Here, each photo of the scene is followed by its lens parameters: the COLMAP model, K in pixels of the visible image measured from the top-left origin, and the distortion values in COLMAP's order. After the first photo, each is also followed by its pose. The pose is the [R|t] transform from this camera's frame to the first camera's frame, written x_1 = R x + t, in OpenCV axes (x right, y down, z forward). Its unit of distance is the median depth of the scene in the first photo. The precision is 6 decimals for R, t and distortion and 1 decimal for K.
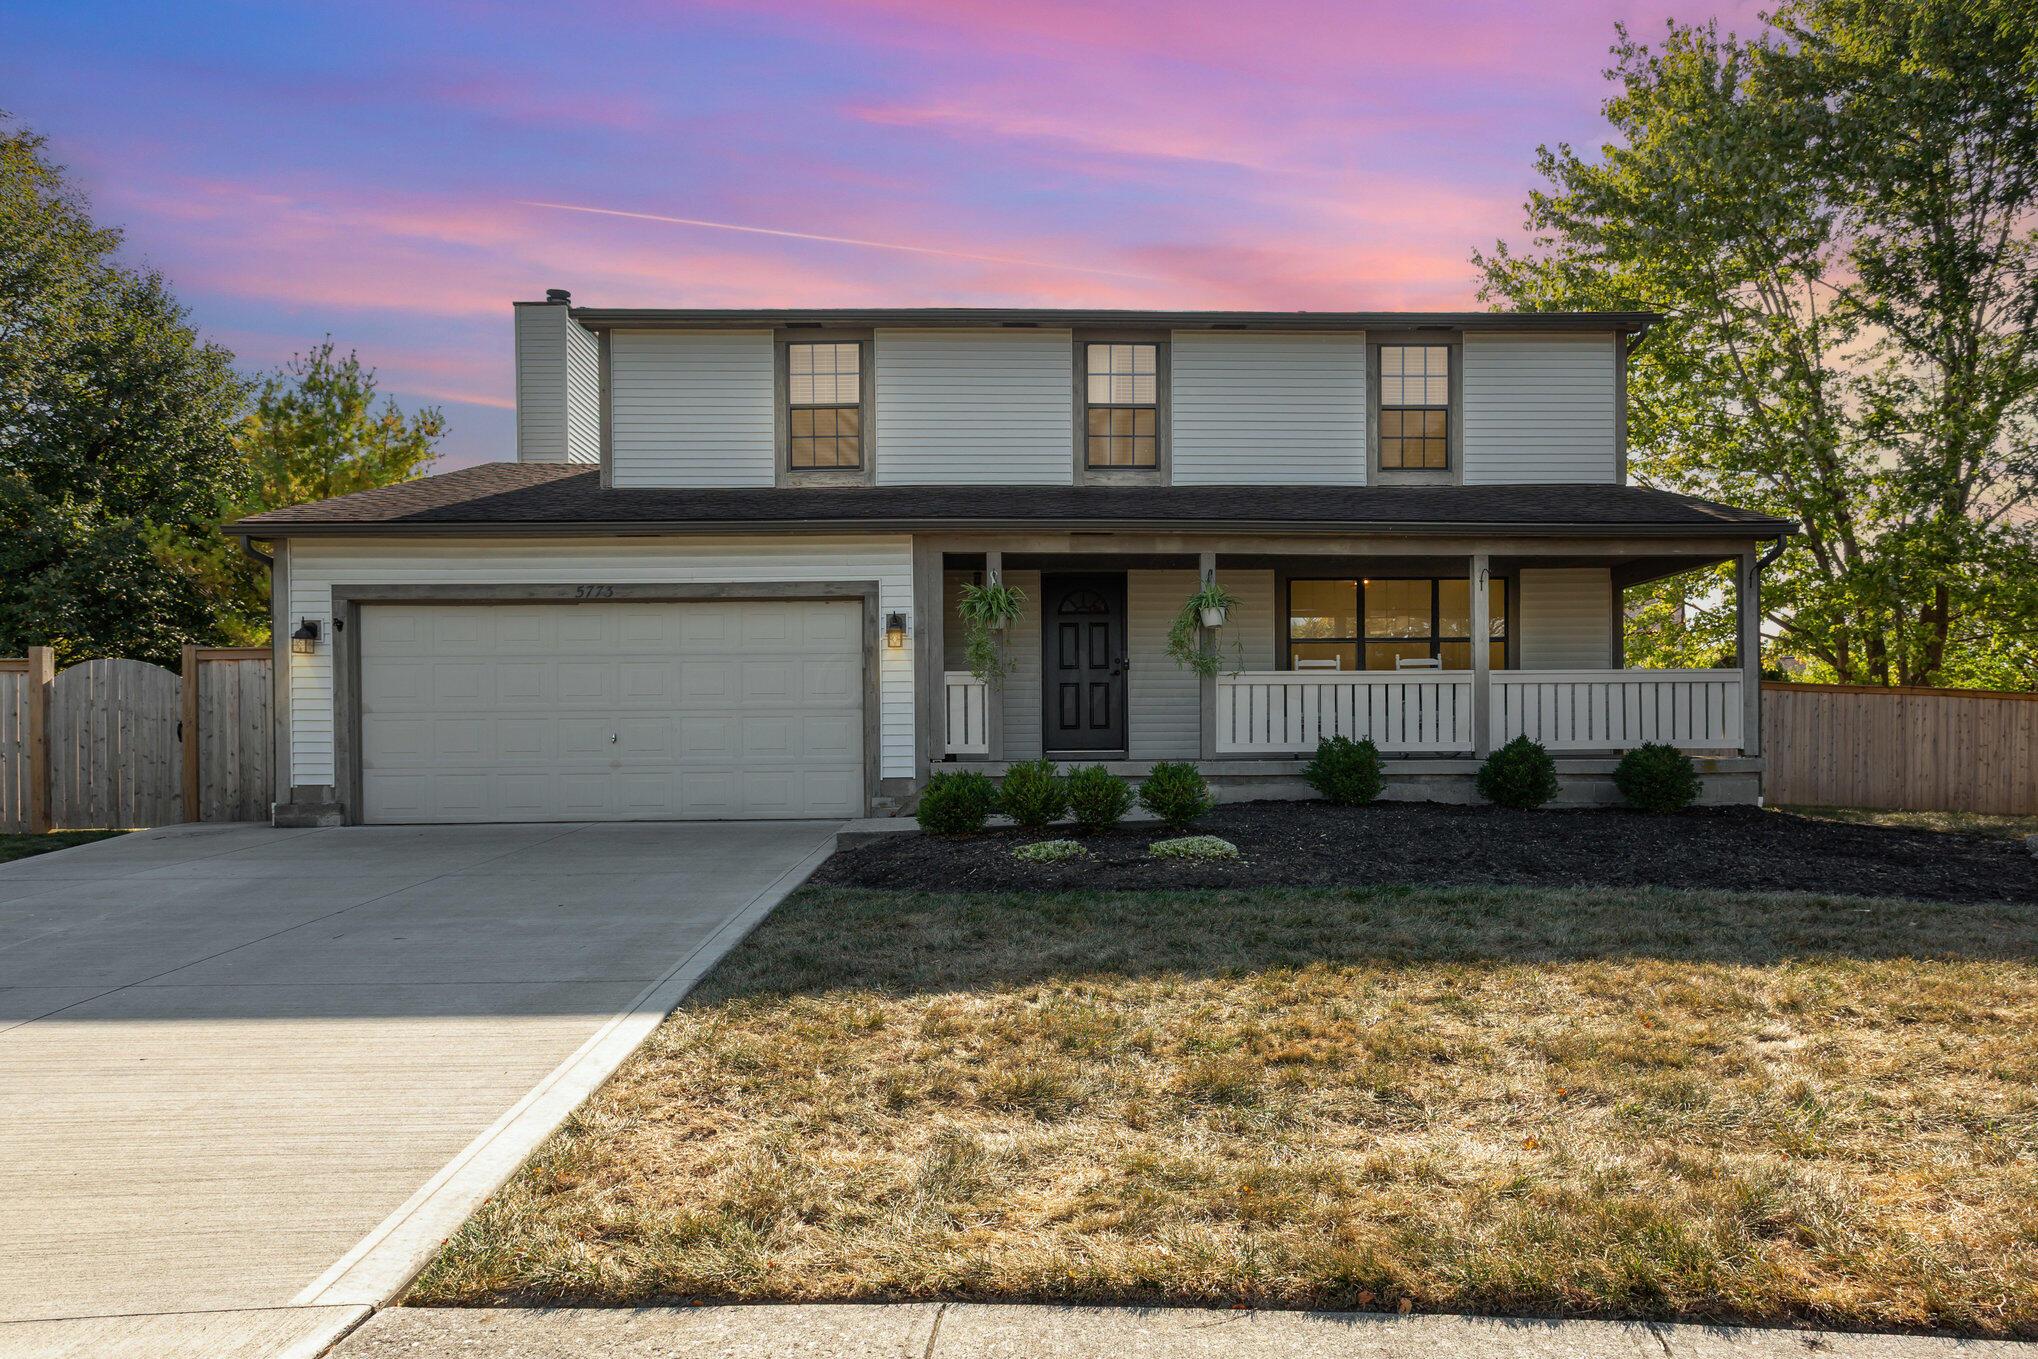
lens RADIAL K [[1234.4, 0, 1019.2], [0, 1234.4, 759.5], [0, 0, 1]] dist [-0.003069, 0.002735]
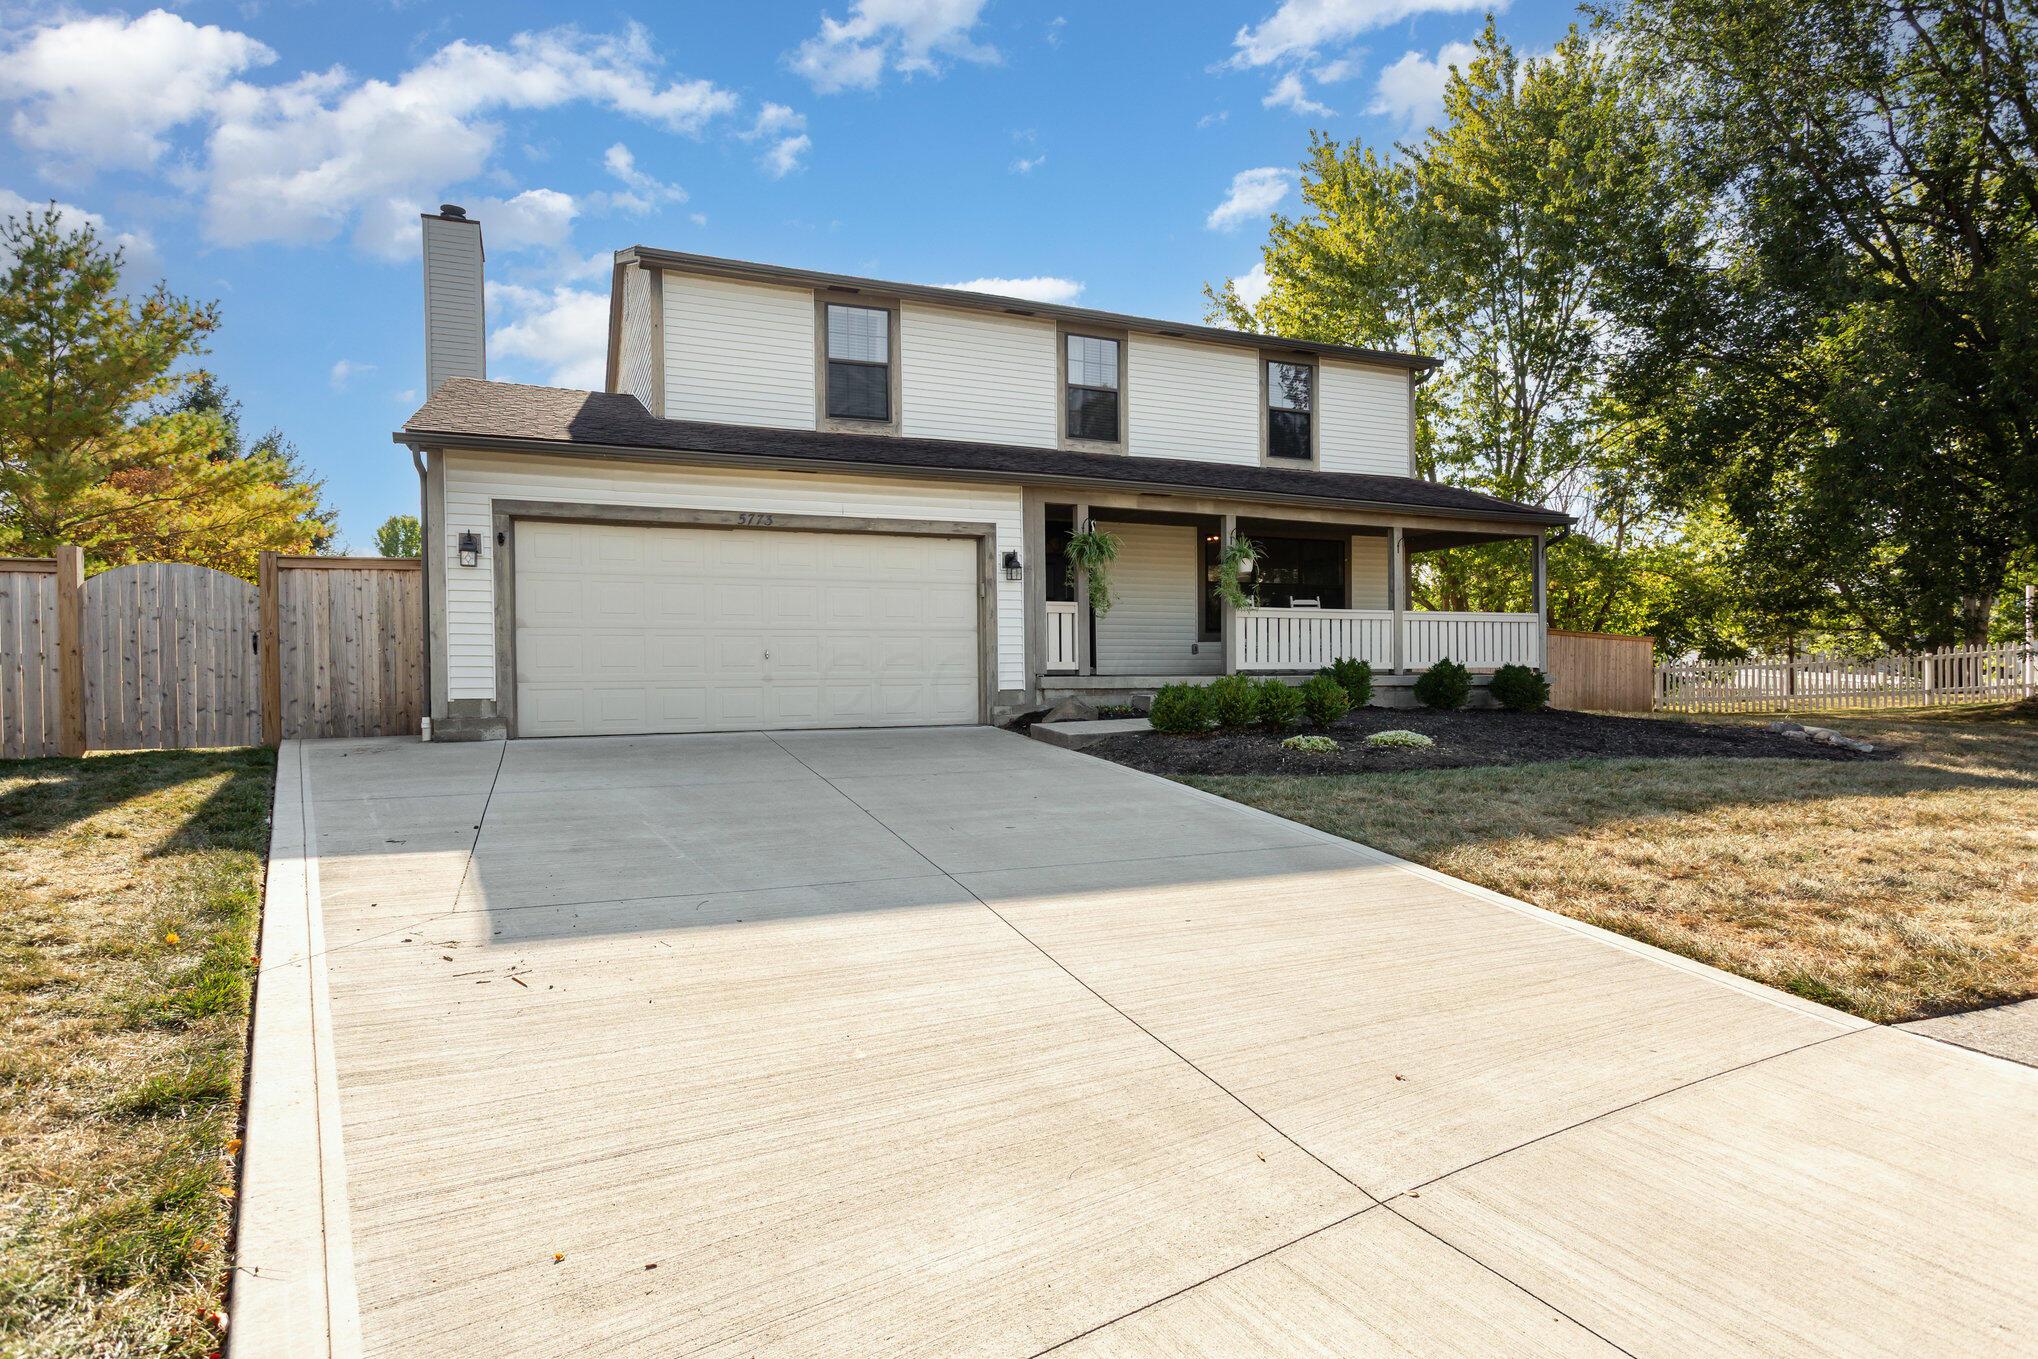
lens RADIAL K [[1078.5, 0, 1018.0], [0, 1078.5, 676.3], [0, 0, 1]] dist [-0.000463, -0.000696]
pose [[0.932333, 0.001410, 0.361599, -0.461786], [-0.001695, 0.999998, 0.000470, 0.001207], [-0.361598, -0.001051, 0.932334, 0.028119]]
